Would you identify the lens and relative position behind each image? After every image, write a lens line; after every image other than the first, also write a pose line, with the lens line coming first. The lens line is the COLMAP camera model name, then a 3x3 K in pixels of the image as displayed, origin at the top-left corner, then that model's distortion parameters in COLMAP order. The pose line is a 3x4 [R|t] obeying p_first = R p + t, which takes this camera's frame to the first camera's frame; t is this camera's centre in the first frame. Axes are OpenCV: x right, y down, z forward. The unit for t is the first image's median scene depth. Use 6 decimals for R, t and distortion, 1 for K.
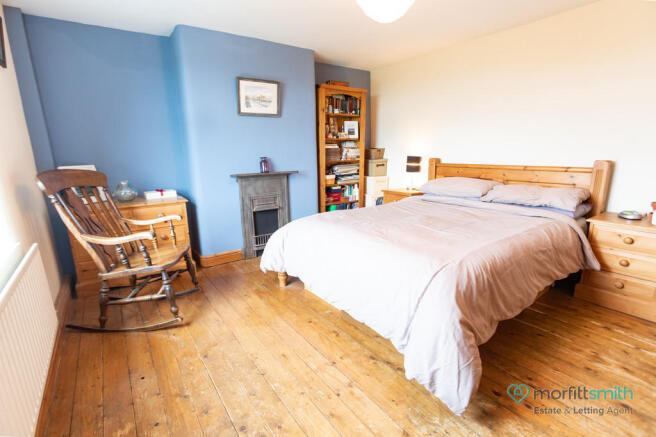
lens RADIAL K [[313.6, 0, 328.0], [0, 313.6, 218.5], [0, 0, 1]] dist [-0.030344, 0.022801]
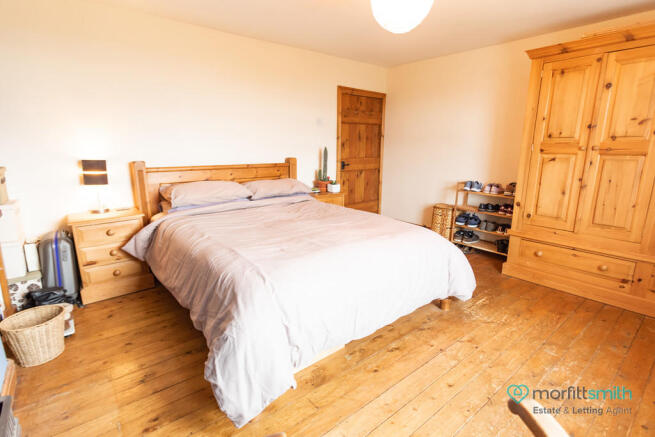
lens RADIAL K [[313.1, 0, 327.5], [0, 313.1, 218.5], [0, 0, 1]] dist [-0.030344, 0.022801]
pose [[-0.061520, -0.214083, 0.974876, -0.540193], [0.201823, 0.953882, 0.222209, -0.175477], [-0.977488, 0.210423, -0.015476, 0.769672]]
